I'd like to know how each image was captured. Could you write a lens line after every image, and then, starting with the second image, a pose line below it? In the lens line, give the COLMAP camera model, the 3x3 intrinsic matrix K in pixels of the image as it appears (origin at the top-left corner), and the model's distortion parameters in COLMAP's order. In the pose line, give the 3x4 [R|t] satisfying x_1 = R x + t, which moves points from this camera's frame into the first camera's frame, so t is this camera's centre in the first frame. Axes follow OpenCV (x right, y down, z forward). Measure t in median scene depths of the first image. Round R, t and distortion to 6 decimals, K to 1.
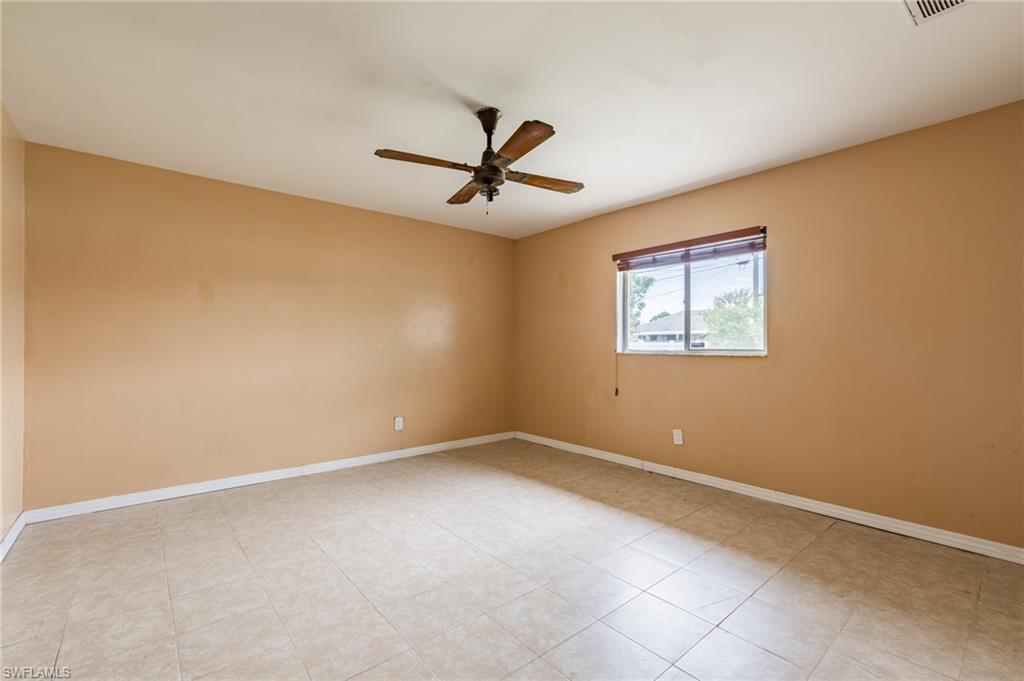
lens RADIAL K [[444.5, 0, 512.0], [0, 444.5, 344.0], [0, 0, 1]] dist [0.001542, 0.000016]
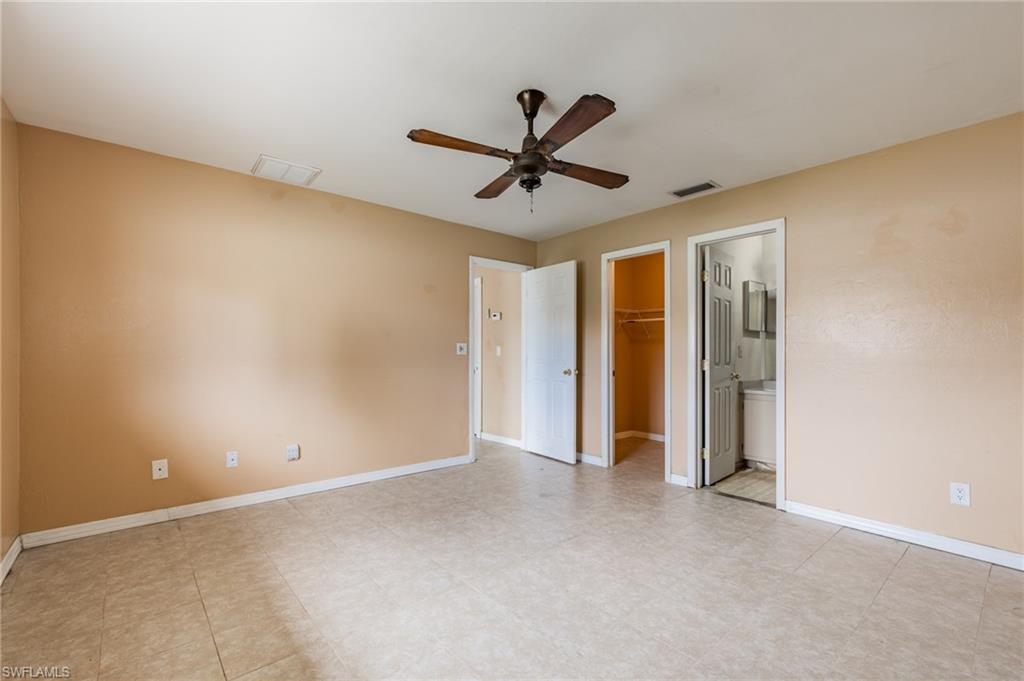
lens RADIAL K [[444.5, 0, 511.9], [0, 444.5, 345.2], [0, 0, 1]] dist [0.001542, 0.000016]
pose [[-0.999943, -0.006258, -0.008697, -0.007307], [-0.006125, 0.999865, -0.015273, 0.000475], [0.008791, -0.015219, -0.999846, 1.856513]]
